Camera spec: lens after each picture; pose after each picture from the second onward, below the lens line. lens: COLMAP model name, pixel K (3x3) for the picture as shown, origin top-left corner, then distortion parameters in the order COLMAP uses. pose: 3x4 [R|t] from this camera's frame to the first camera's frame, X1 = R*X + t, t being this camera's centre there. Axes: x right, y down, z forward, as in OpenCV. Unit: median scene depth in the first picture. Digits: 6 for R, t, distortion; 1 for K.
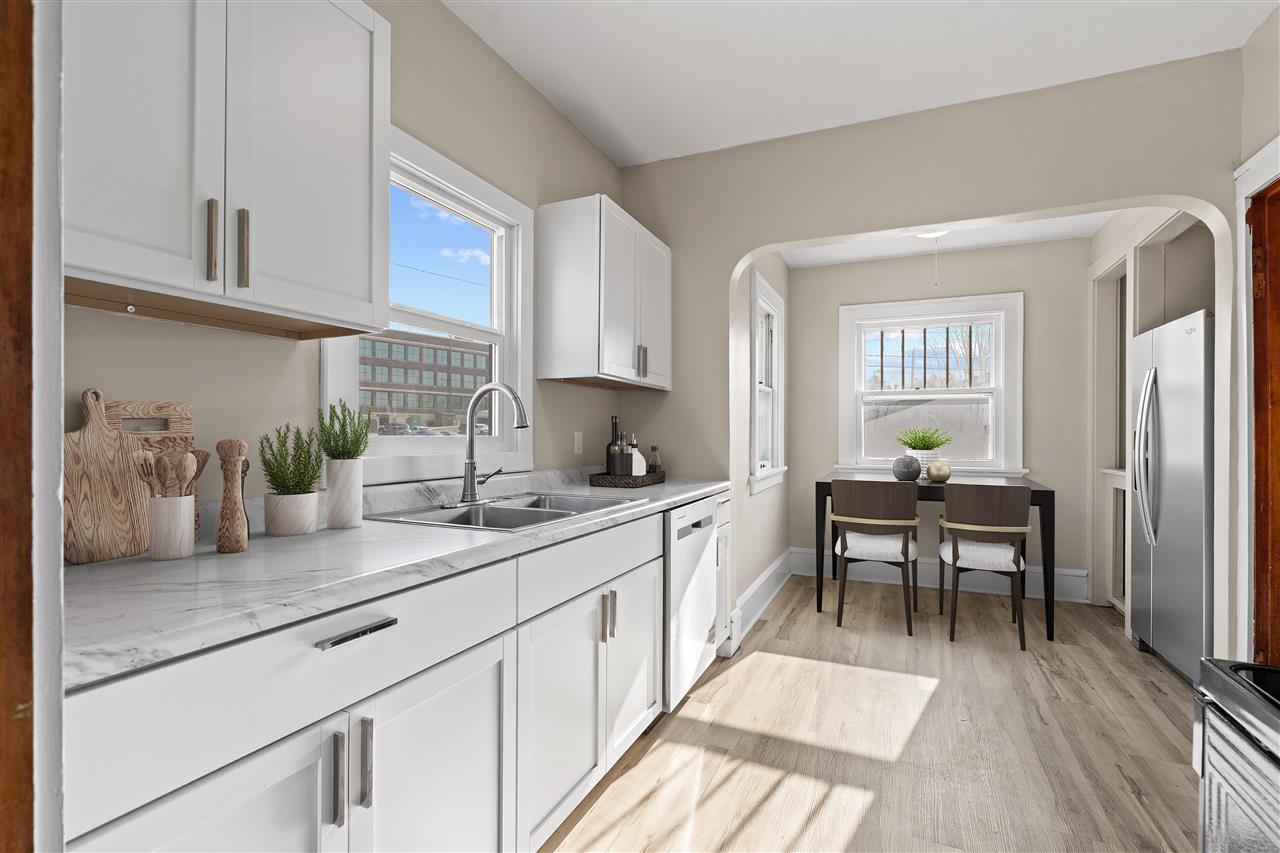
lens RADIAL K [[586.2, 0, 646.1], [0, 586.2, 430.7], [0, 0, 1]] dist [-0.000685, -0.000088]
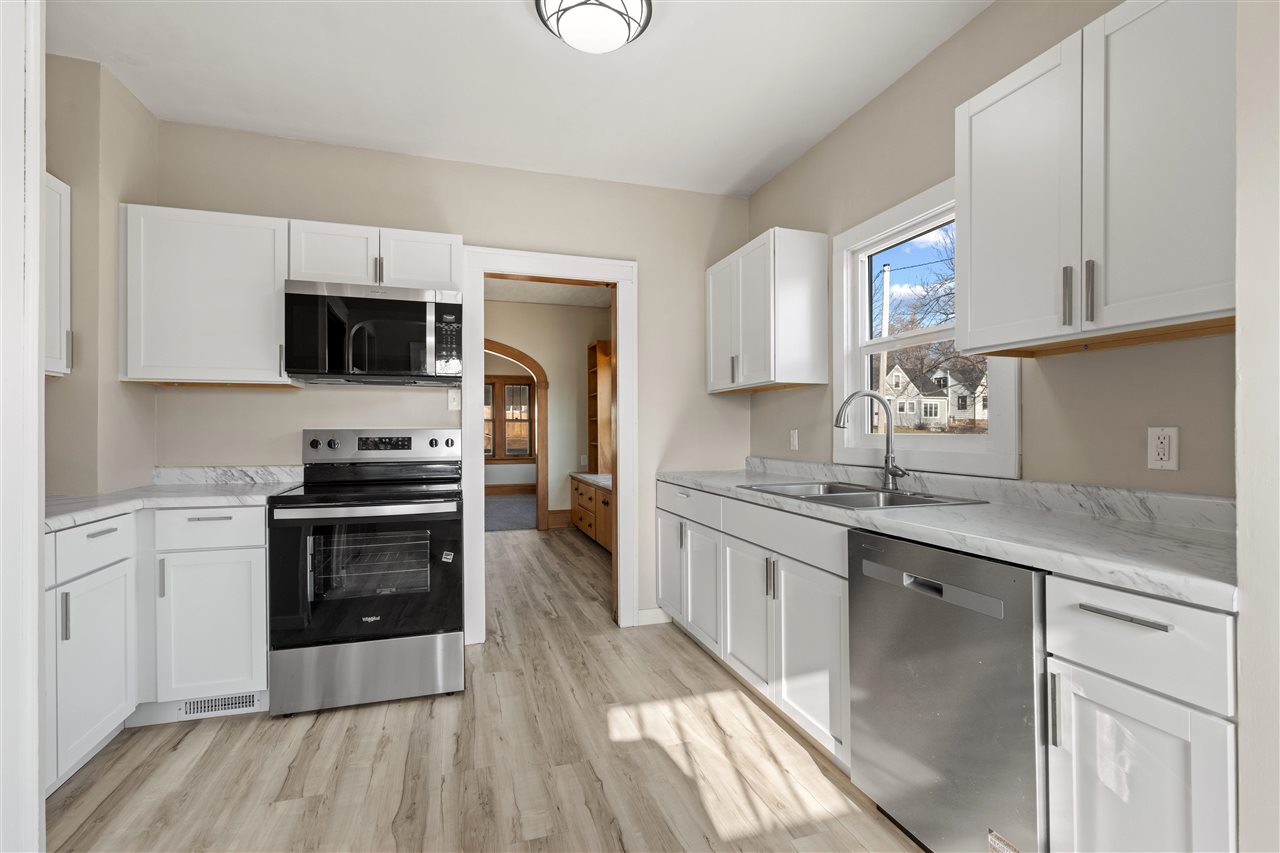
lens RADIAL K [[586.2, 0, 646.1], [0, 586.2, 430.7], [0, 0, 1]] dist [-0.000685, -0.000088]
pose [[-0.747083, -0.005882, -0.664705, 0.922952], [-0.000534, 0.999966, -0.008249, 0.013811], [0.664731, -0.005807, -0.747060, 1.666580]]
